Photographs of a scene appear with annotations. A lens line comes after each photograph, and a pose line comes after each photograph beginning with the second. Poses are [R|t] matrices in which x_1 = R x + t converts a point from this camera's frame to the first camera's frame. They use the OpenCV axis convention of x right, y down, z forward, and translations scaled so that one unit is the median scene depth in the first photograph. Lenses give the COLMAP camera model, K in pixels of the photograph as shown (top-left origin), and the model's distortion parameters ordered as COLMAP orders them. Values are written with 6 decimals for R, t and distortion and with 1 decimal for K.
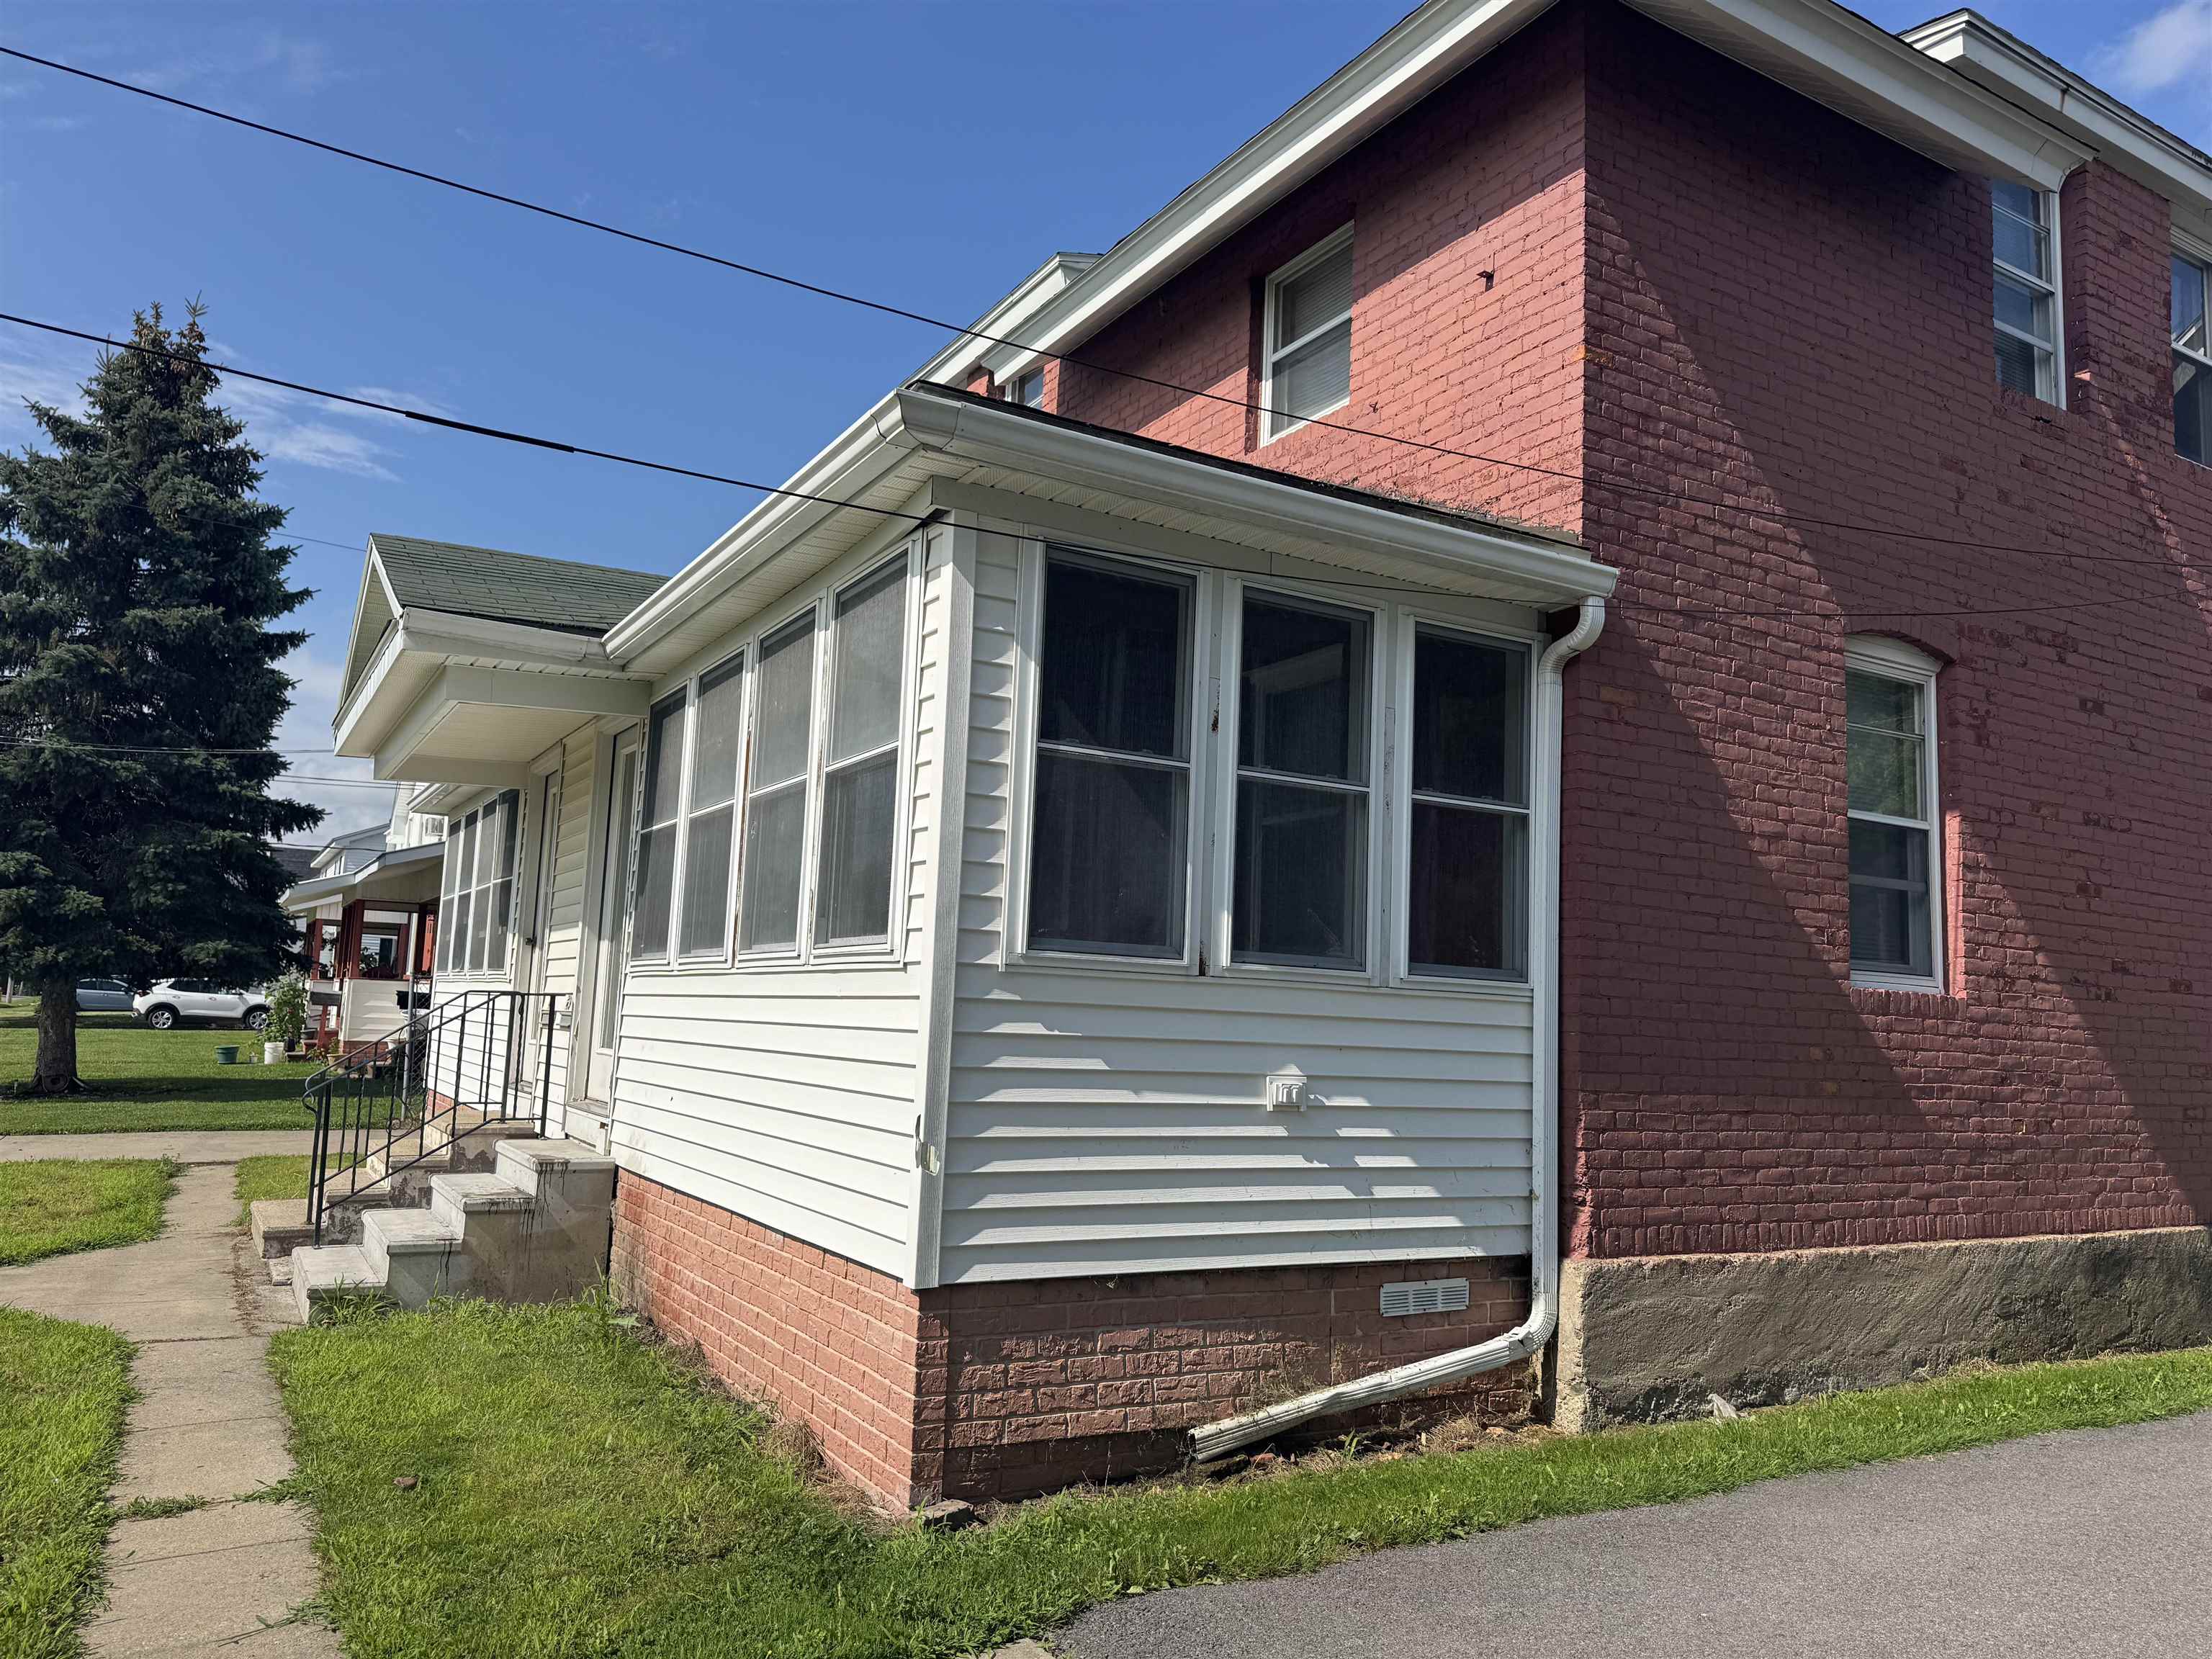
lens RADIAL K [[1594.3, 0, 1160.9], [0, 1594.3, 824.1], [0, 0, 1]] dist [0.021261, -0.033584]
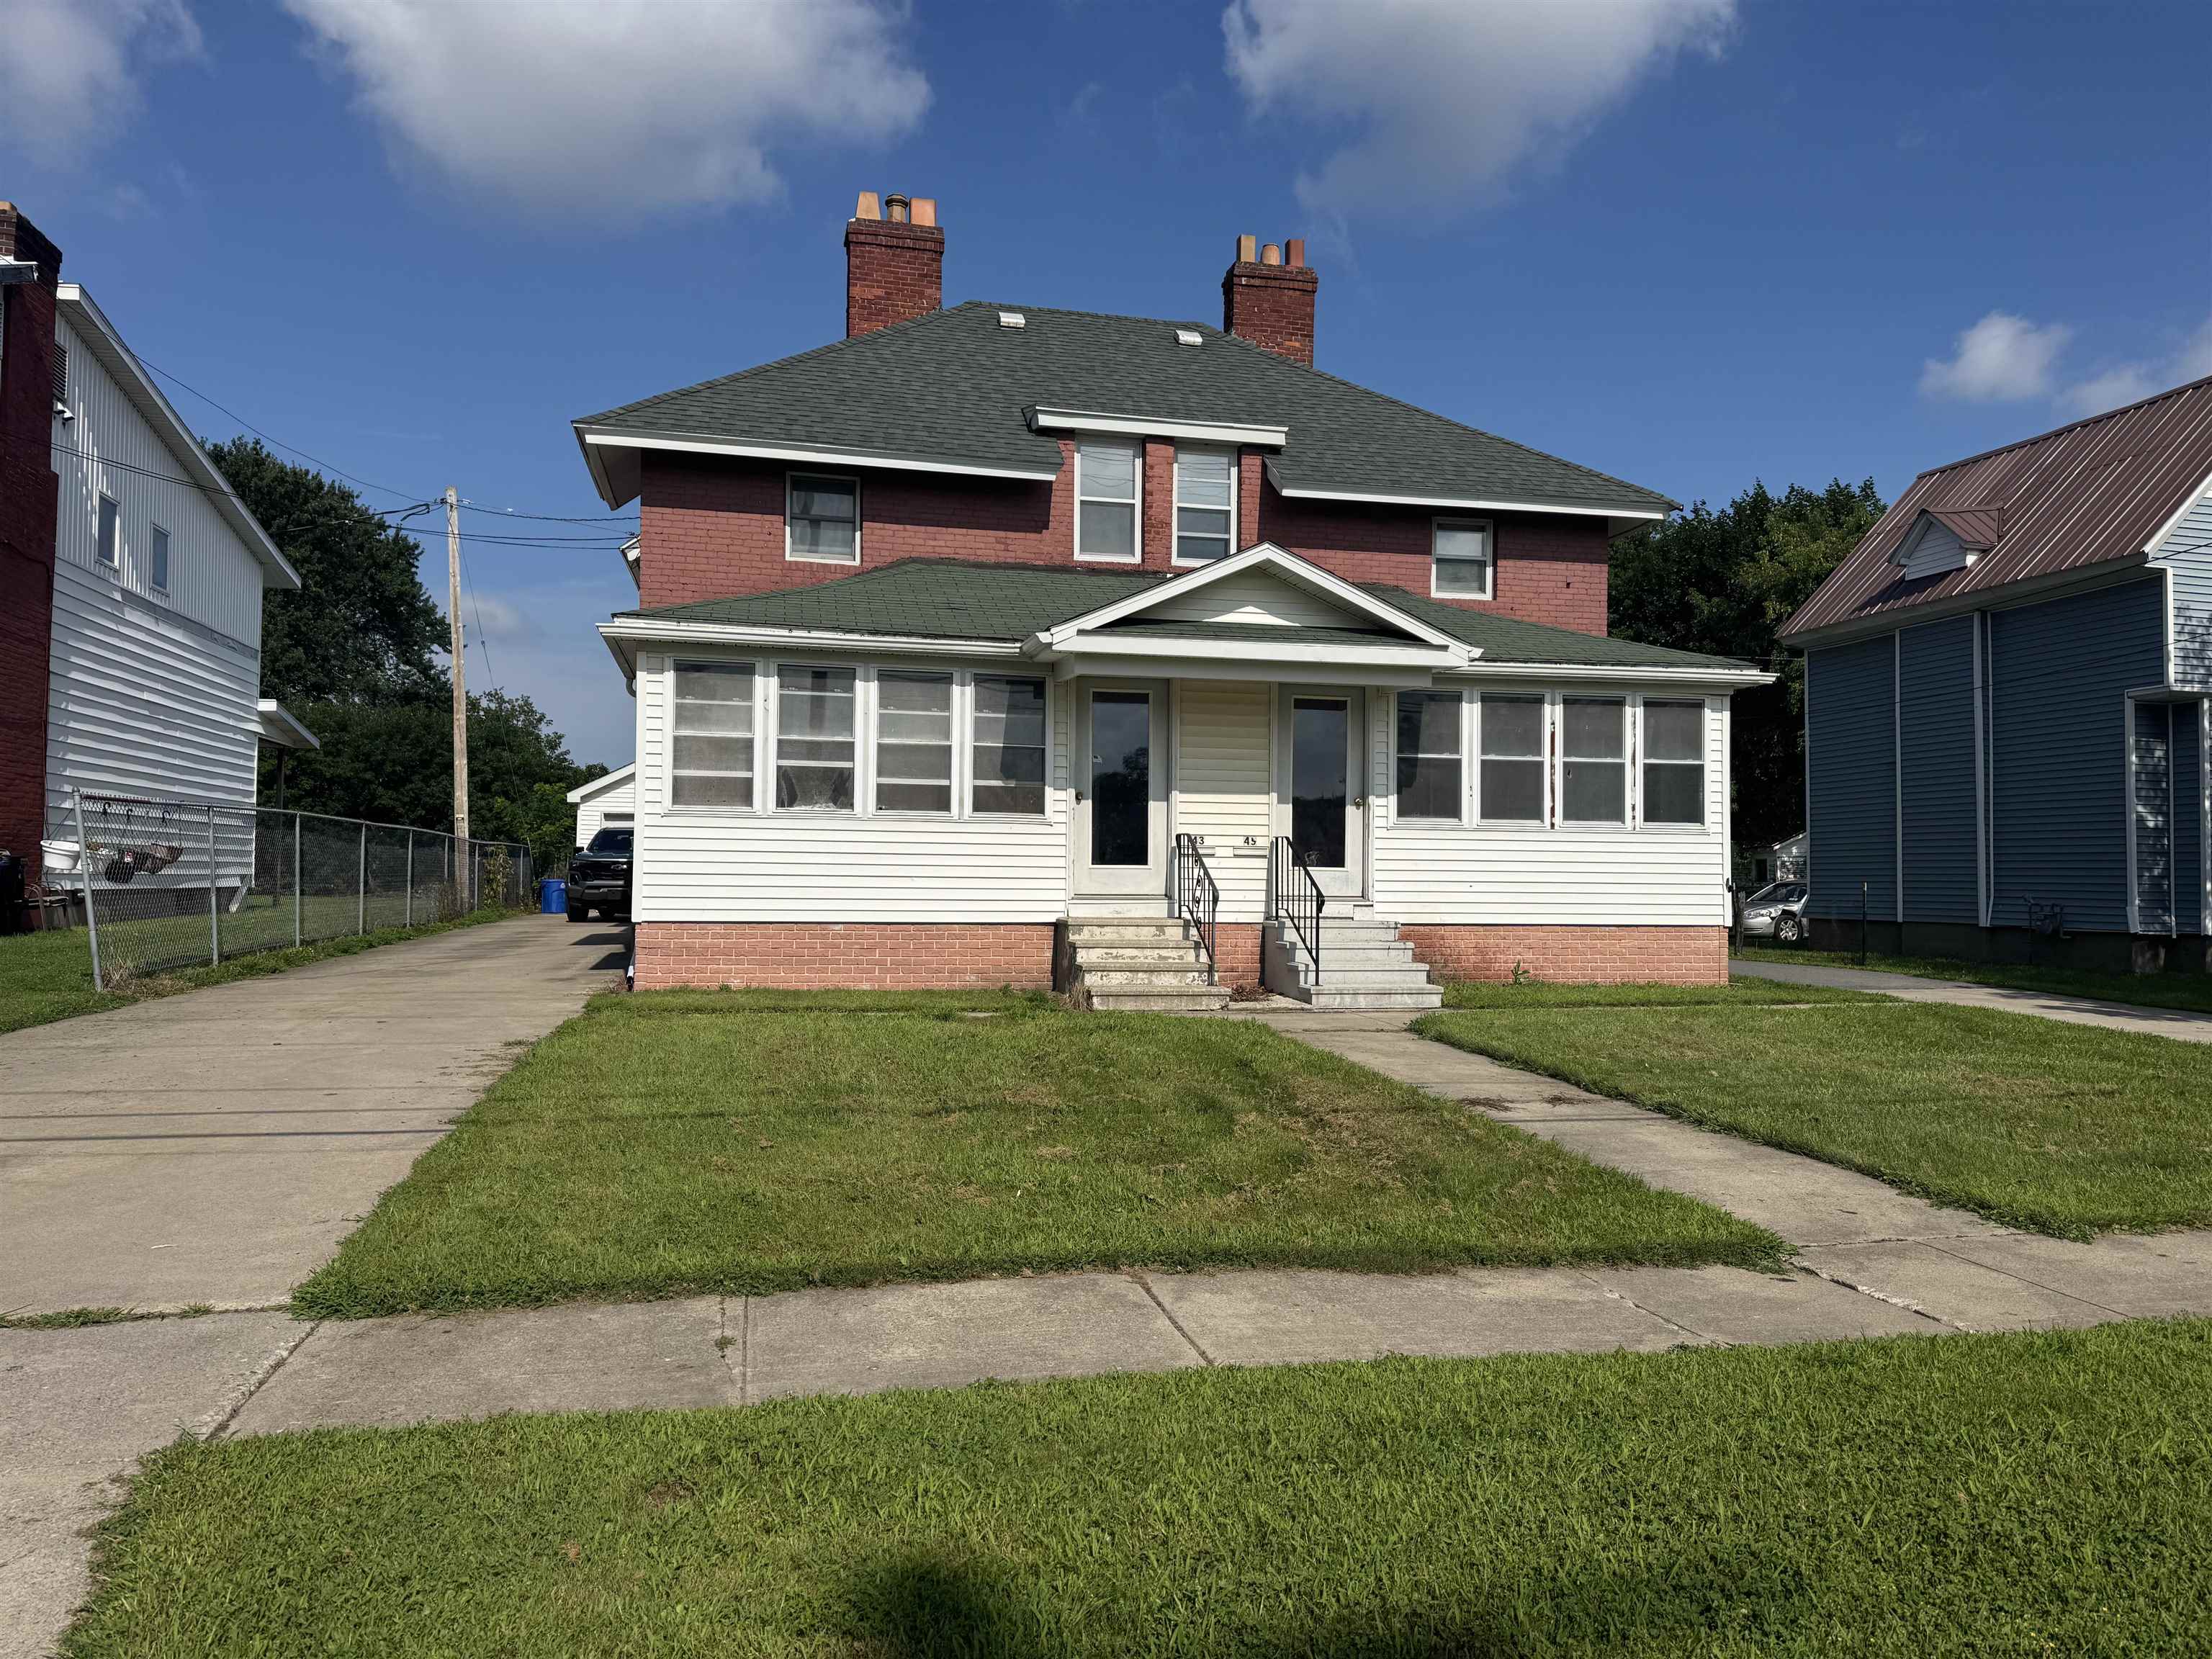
lens RADIAL K [[1555.0, 0, 1106.0], [0, 1555.0, 829.5], [0, 0, 1]] dist [0.098450, -0.190055]
pose [[0.301375, -0.006702, 0.953482, -2.683728], [-0.119249, 0.991859, 0.044664, 0.061071], [-0.946019, -0.127162, 0.298122, 0.895719]]
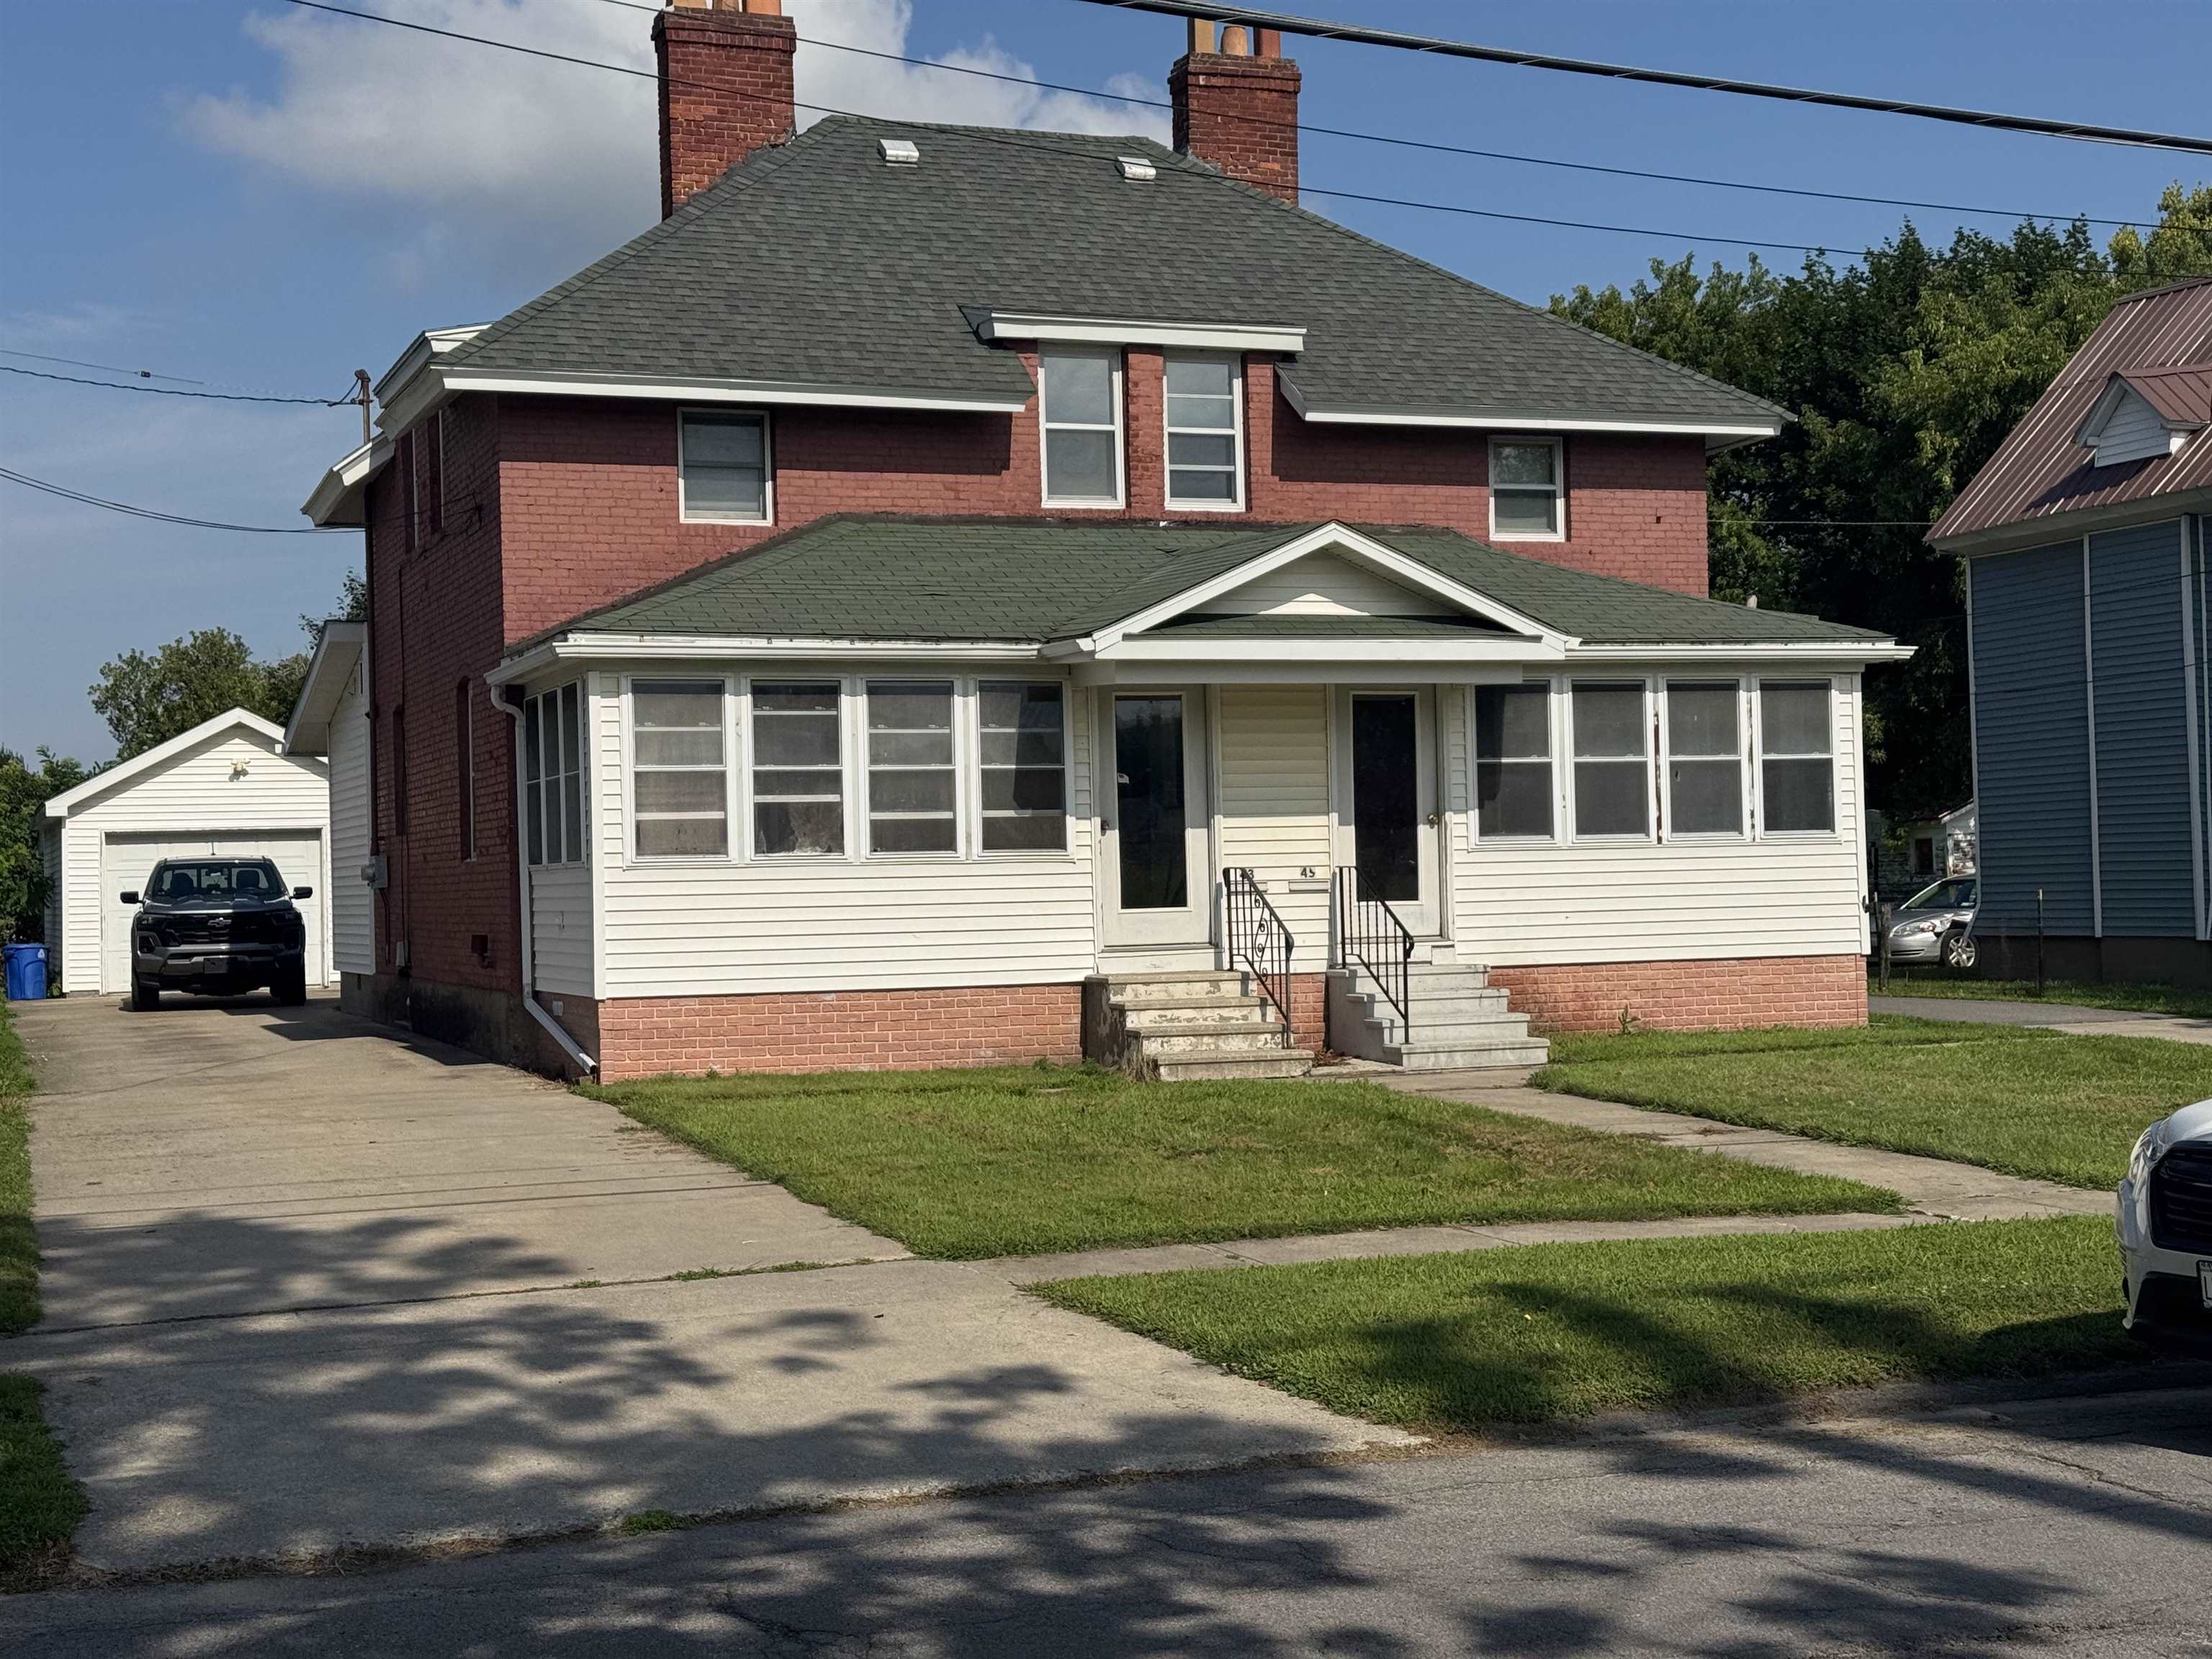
lens RADIAL K [[3150.7, 0, 1106.0], [0, 3150.7, 829.5], [0, 0, 1]] dist [-0.061960, 1.259017]
pose [[0.168444, -0.027487, 0.985328, -4.164344], [-0.094654, 0.994541, 0.043925, -0.037476], [-0.981156, -0.100664, 0.164922, 0.992847]]
